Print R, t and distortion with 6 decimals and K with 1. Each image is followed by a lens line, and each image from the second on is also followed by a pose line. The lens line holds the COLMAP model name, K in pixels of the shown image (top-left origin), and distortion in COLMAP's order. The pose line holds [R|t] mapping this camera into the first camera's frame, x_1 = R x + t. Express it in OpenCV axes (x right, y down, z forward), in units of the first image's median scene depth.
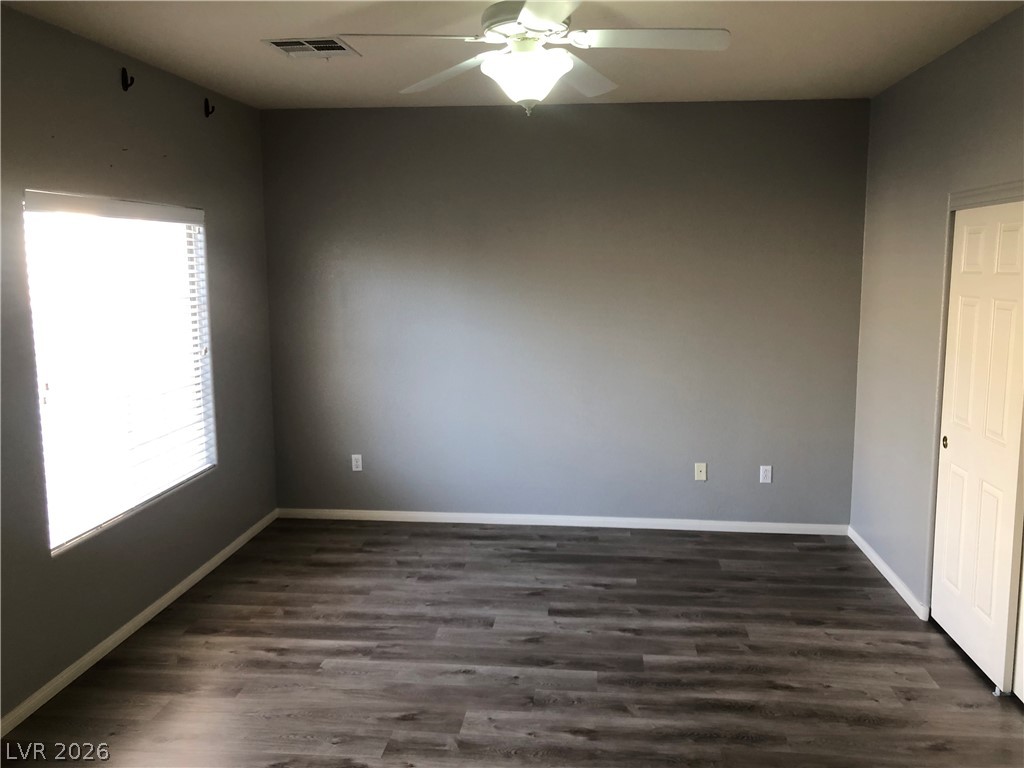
lens RADIAL K [[840.3, 0, 511.1], [0, 840.3, 385.7], [0, 0, 1]] dist [0.041376, -0.037597]
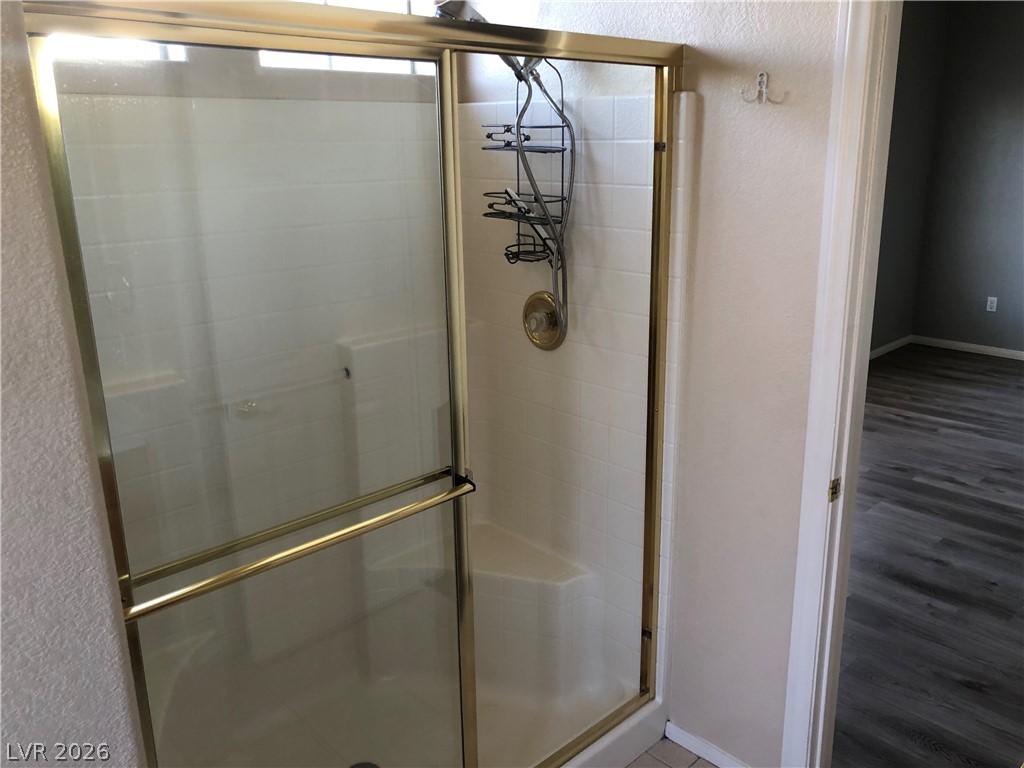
lens RADIAL K [[840.3, 0, 511.3], [0, 840.3, 384.6], [0, 0, 1]] dist [0.041376, -0.037597]
pose [[0.759239, 0.160346, -0.630750, 0.086809], [-0.071438, 0.983850, 0.164119, 0.076901], [0.646880, -0.079546, 0.758432, -0.402855]]
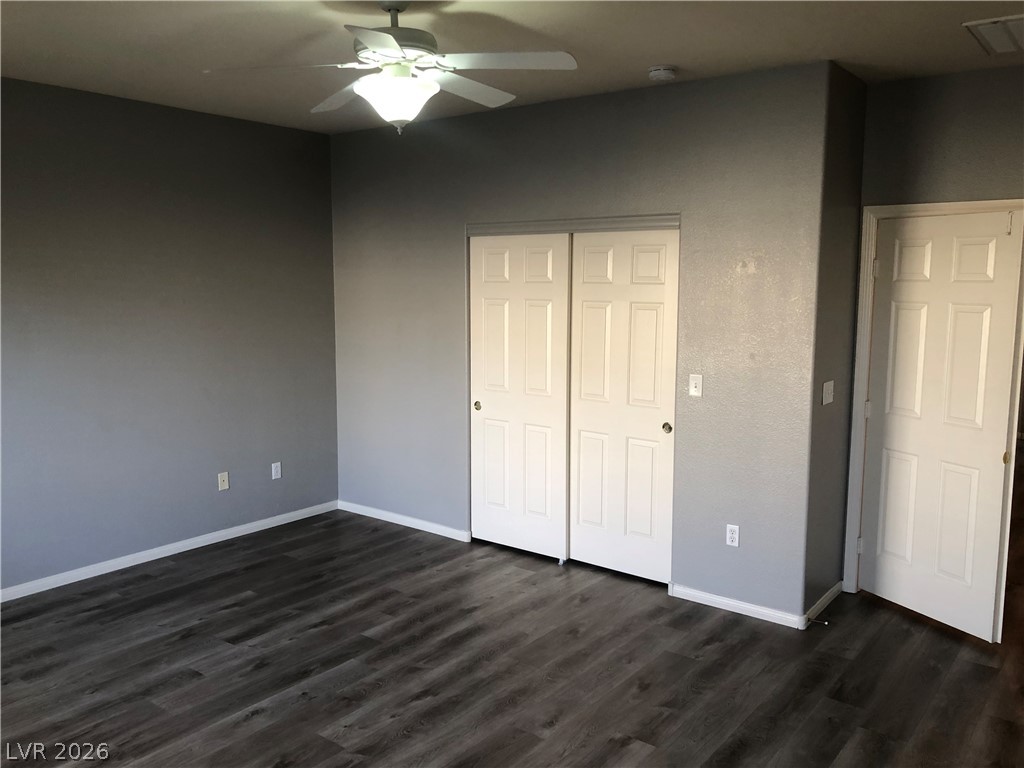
lens RADIAL K [[840.3, 0, 502.6], [0, 840.3, 382.7], [0, 0, 1]] dist [0.041376, -0.037597]
pose [[0.542110, -0.104342, 0.833804, -0.558097], [0.125880, 0.991148, 0.042190, -0.020265], [-0.830826, 0.082088, 0.550446, 0.207667]]
